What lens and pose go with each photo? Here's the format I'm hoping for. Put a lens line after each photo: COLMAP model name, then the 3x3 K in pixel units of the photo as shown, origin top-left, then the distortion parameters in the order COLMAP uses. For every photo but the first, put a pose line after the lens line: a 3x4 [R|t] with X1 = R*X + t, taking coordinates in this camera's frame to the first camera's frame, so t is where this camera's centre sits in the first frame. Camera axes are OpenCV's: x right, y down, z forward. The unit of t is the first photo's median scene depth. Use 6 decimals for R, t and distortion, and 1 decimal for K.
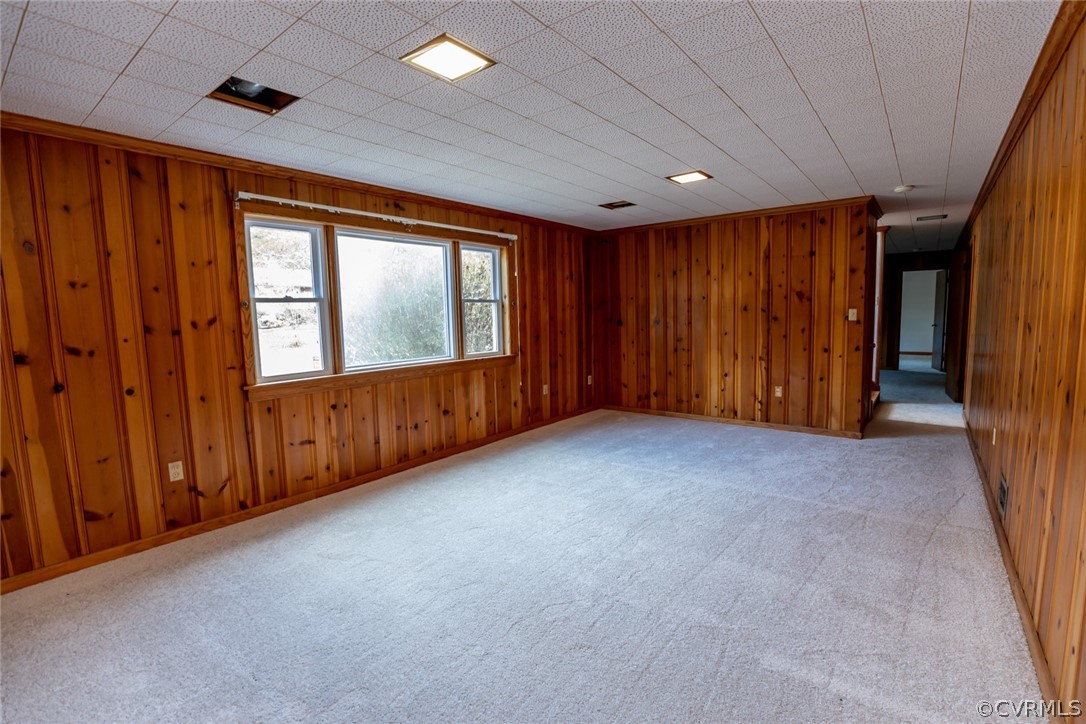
lens RADIAL K [[492.3, 0, 538.4], [0, 492.3, 382.3], [0, 0, 1]] dist [-0.070542, 0.000274]
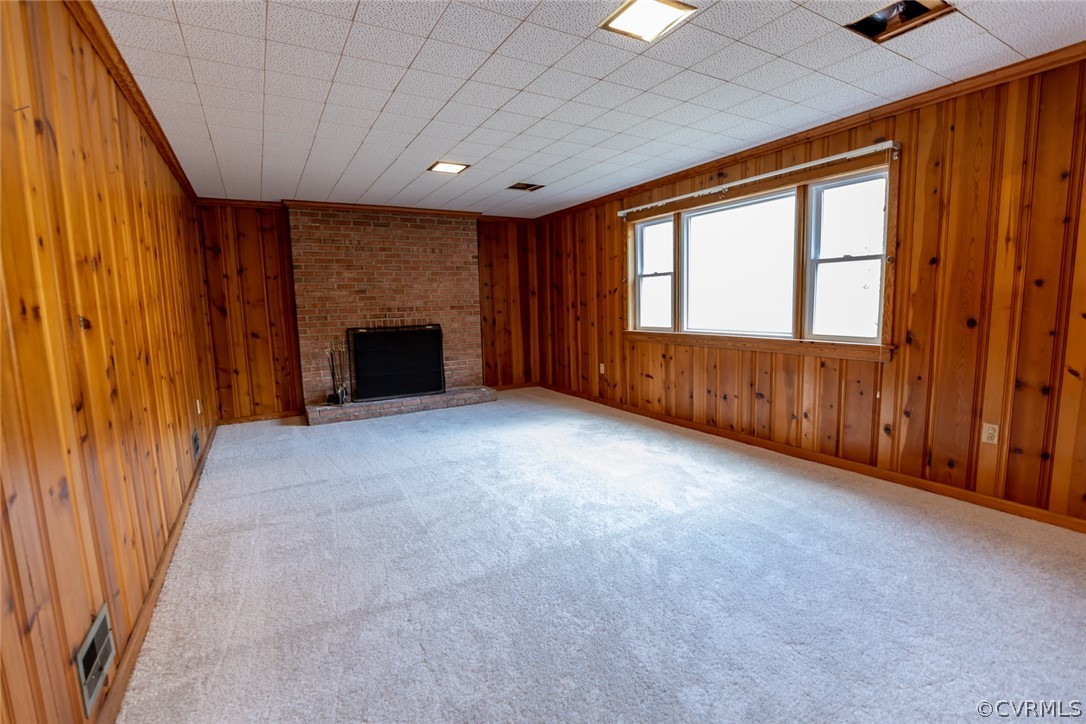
lens RADIAL K [[494.9, 0, 543.0], [0, 494.9, 367.0], [0, 0, 1]] dist [-0.031033, 0.001365]
pose [[-0.376138, 0.171971, -0.910465, 0.823229], [-0.069175, 0.974671, 0.212676, -0.163362], [0.923978, 0.142977, -0.354714, 1.057229]]
